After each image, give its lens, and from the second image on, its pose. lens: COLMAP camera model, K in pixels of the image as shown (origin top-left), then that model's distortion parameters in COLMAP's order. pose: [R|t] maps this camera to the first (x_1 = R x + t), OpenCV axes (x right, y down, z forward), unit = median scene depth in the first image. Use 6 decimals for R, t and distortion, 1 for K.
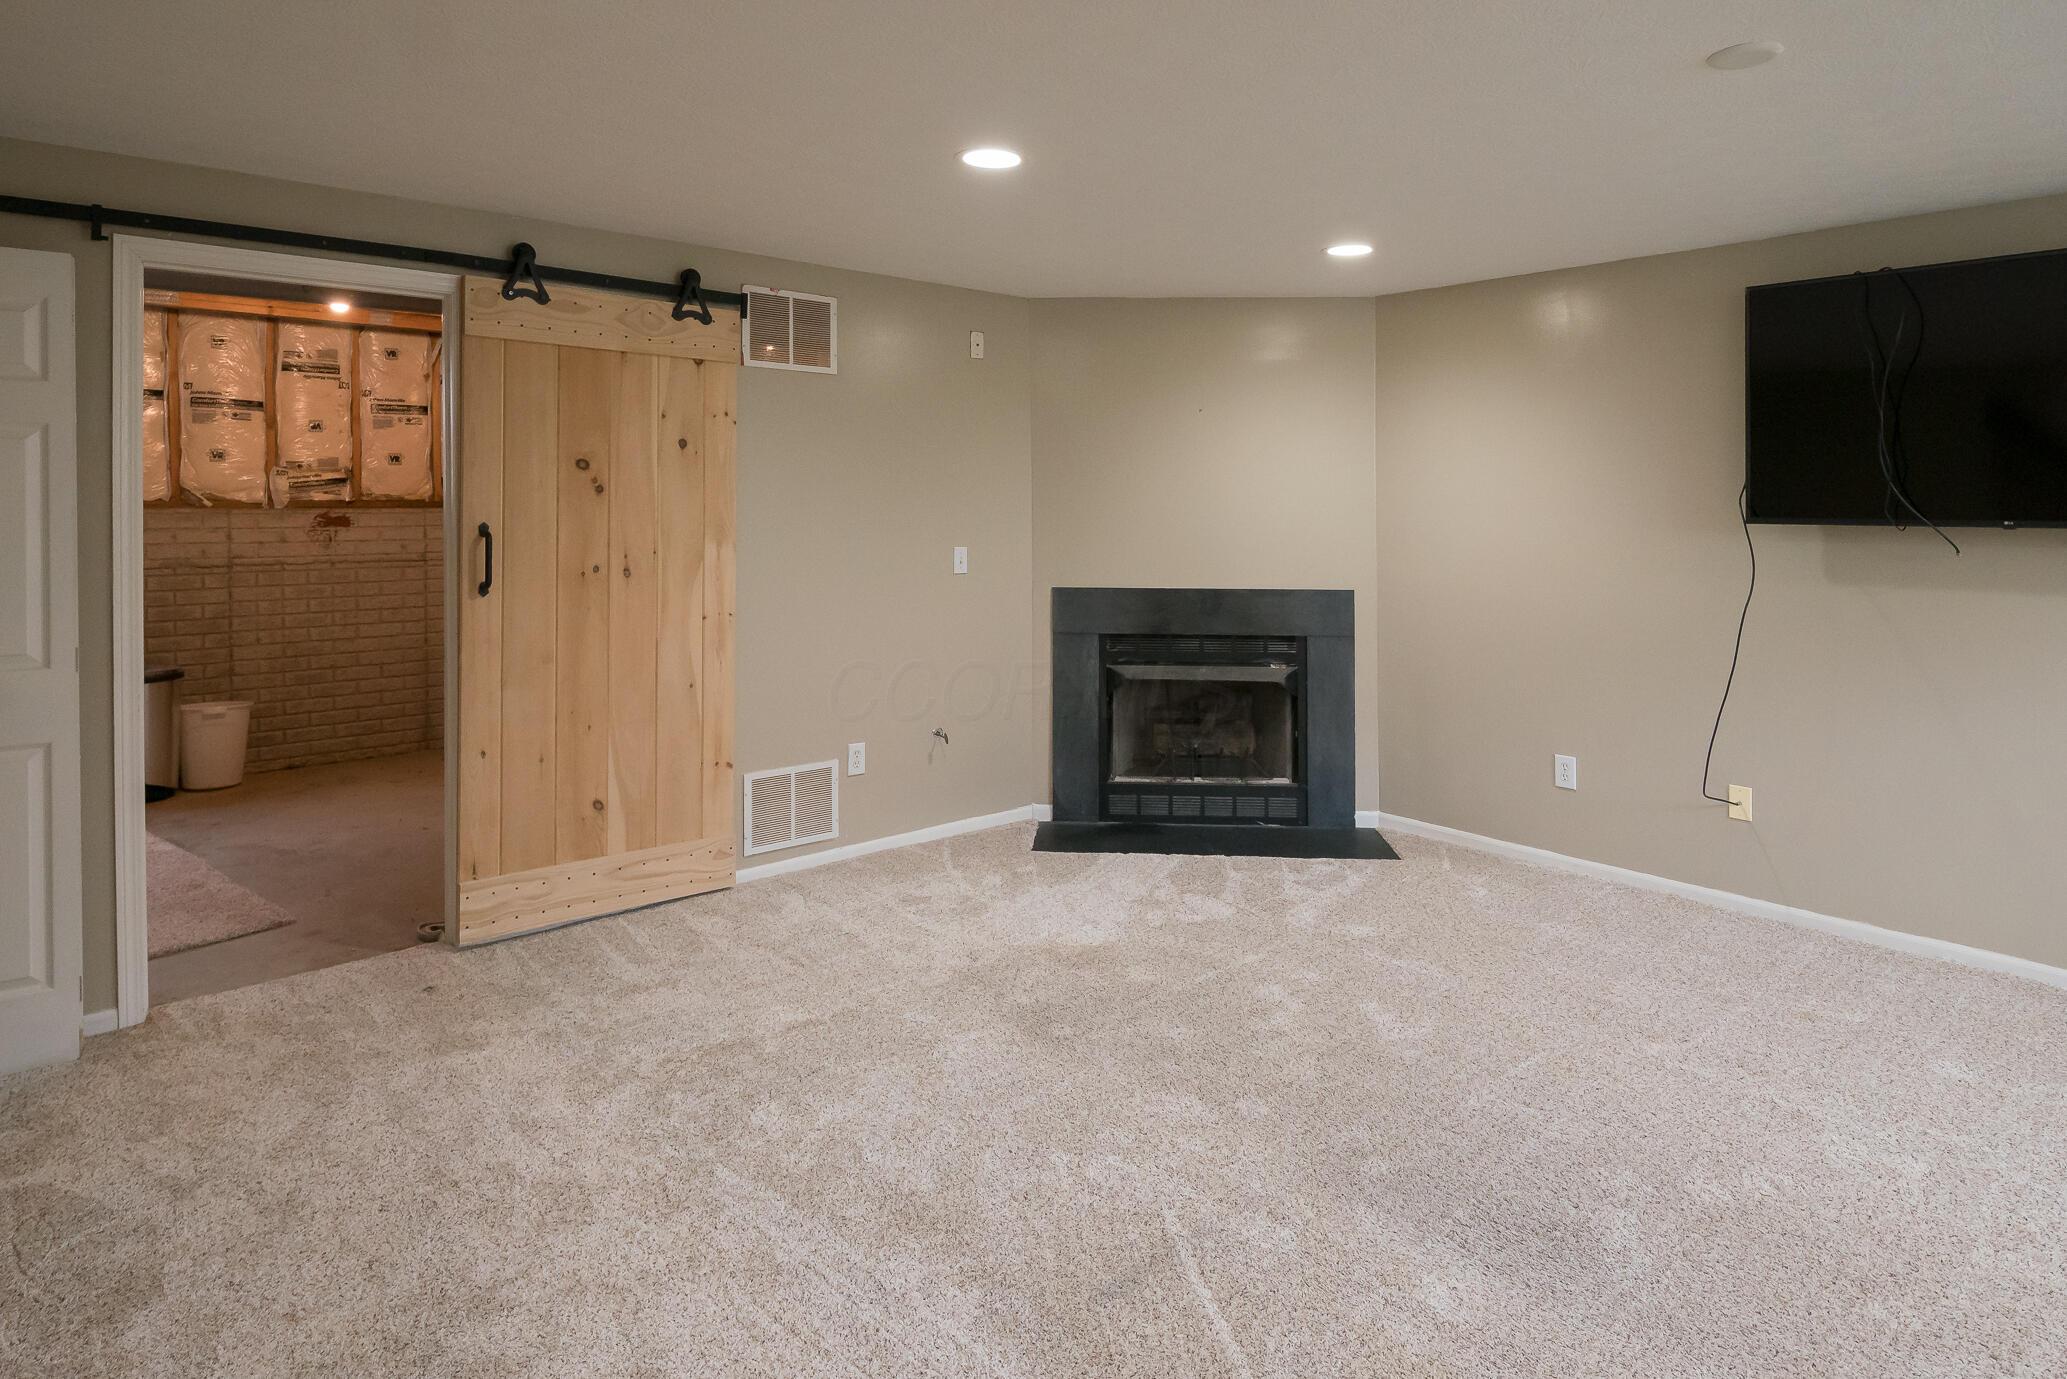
lens RADIAL K [[1131.8, 0, 1035.0], [0, 1131.8, 511.6], [0, 0, 1]] dist [-0.004056, -0.001049]
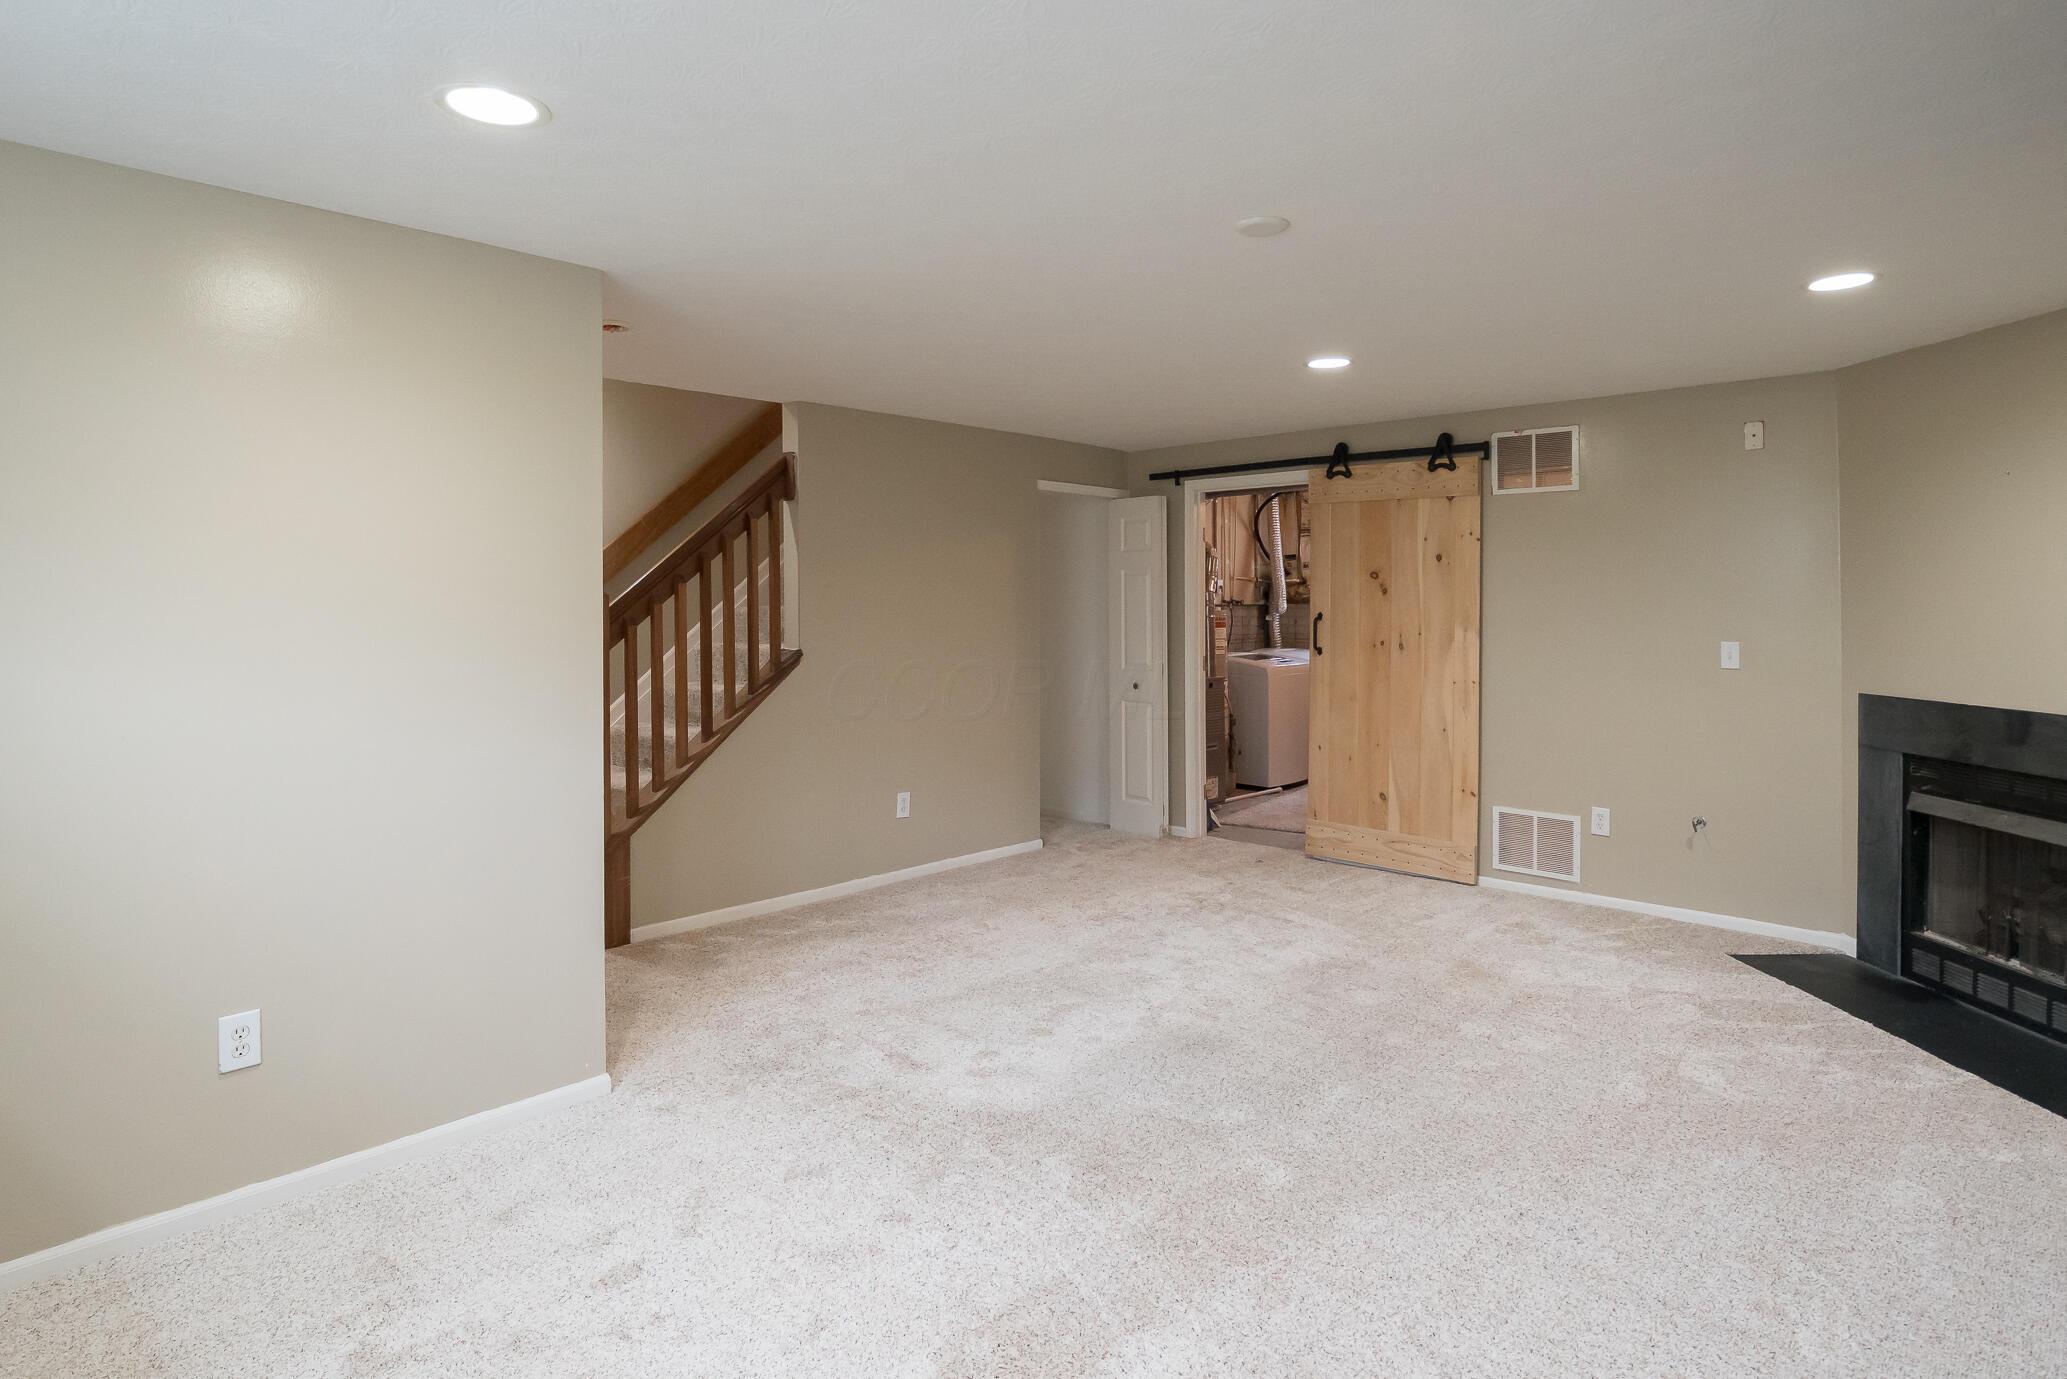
lens RADIAL K [[1169.1, 0, 1031.1], [0, 1169.1, 592.7], [0, 0, 1]] dist [0.001168, 0.001072]
pose [[0.106431, -0.006699, -0.994298, 1.008637], [0.000413, 0.999978, -0.006693, -0.006303], [0.994320, 0.000302, 0.106431, 0.312324]]
